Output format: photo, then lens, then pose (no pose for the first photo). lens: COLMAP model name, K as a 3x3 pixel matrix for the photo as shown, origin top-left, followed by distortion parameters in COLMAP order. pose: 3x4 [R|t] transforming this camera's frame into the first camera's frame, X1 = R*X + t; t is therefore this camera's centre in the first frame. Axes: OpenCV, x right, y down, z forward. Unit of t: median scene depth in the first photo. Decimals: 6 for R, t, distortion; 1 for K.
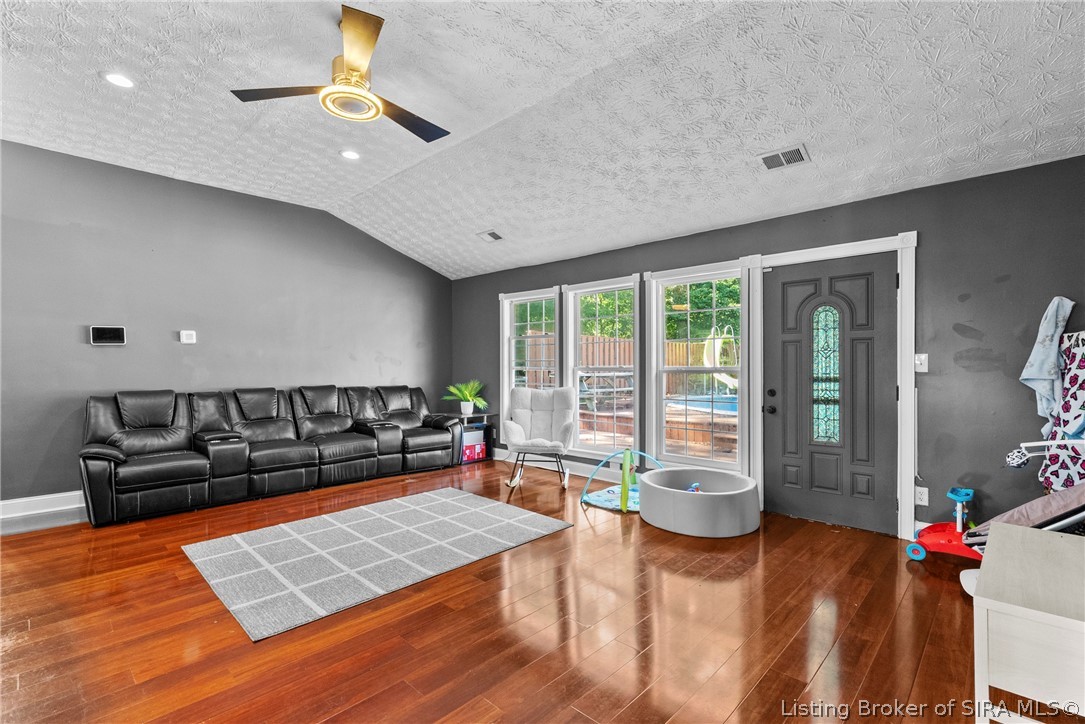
lens RADIAL K [[490.8, 0, 542.5], [0, 490.8, 362.0], [0, 0, 1]] dist [-0.001077, 0.000563]
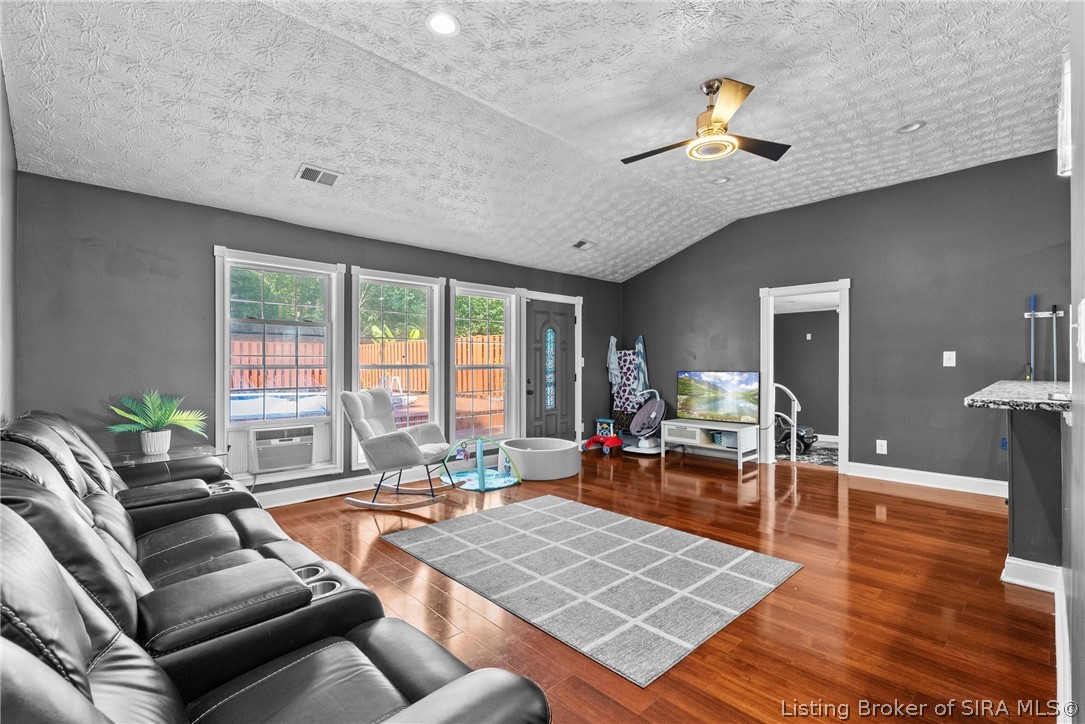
lens RADIAL K [[490.8, 0, 545.4], [0, 490.8, 365.3], [0, 0, 1]] dist [-0.000781, 0.000396]
pose [[0.041870, -0.002702, 0.999119, -1.125959], [-0.007457, 0.999968, 0.003016, 0.008698], [-0.999095, -0.007576, 0.041848, 0.946650]]
